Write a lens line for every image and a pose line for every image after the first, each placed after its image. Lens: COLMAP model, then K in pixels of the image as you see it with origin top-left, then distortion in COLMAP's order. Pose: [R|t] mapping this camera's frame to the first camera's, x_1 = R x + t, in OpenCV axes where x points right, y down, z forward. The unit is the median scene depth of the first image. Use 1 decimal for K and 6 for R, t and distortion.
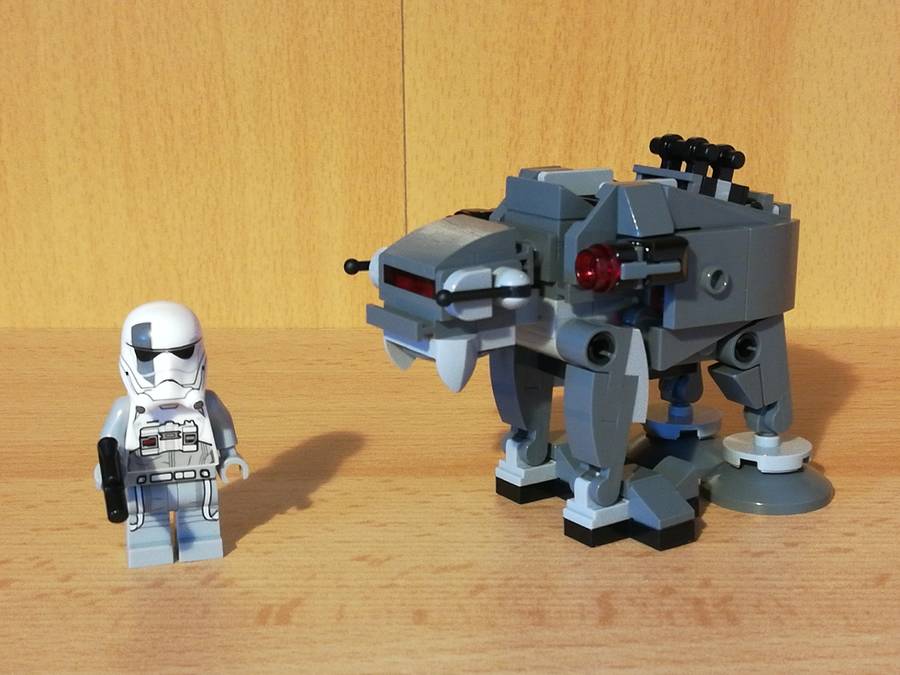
lens RADIAL K [[1658.5, 0, 450.0], [0, 1658.5, 337.5], [0, 0, 1]] dist [0.214232, -0.953466]
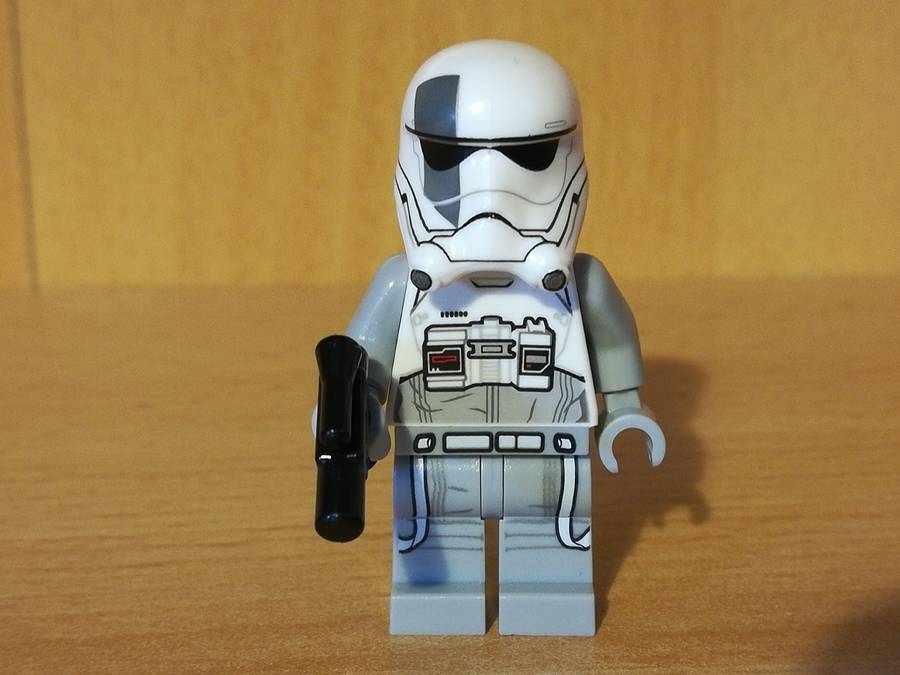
lens RADIAL K [[1594.9, 0, 451.8], [0, 1594.9, 307.8], [0, 0, 1]] dist [0.321686, -0.992740]
pose [[0.961356, 0.076391, -0.264499, -0.067599], [-0.074134, 0.997076, 0.018523, 0.040900], [0.265141, 0.001801, 0.964208, 0.592751]]
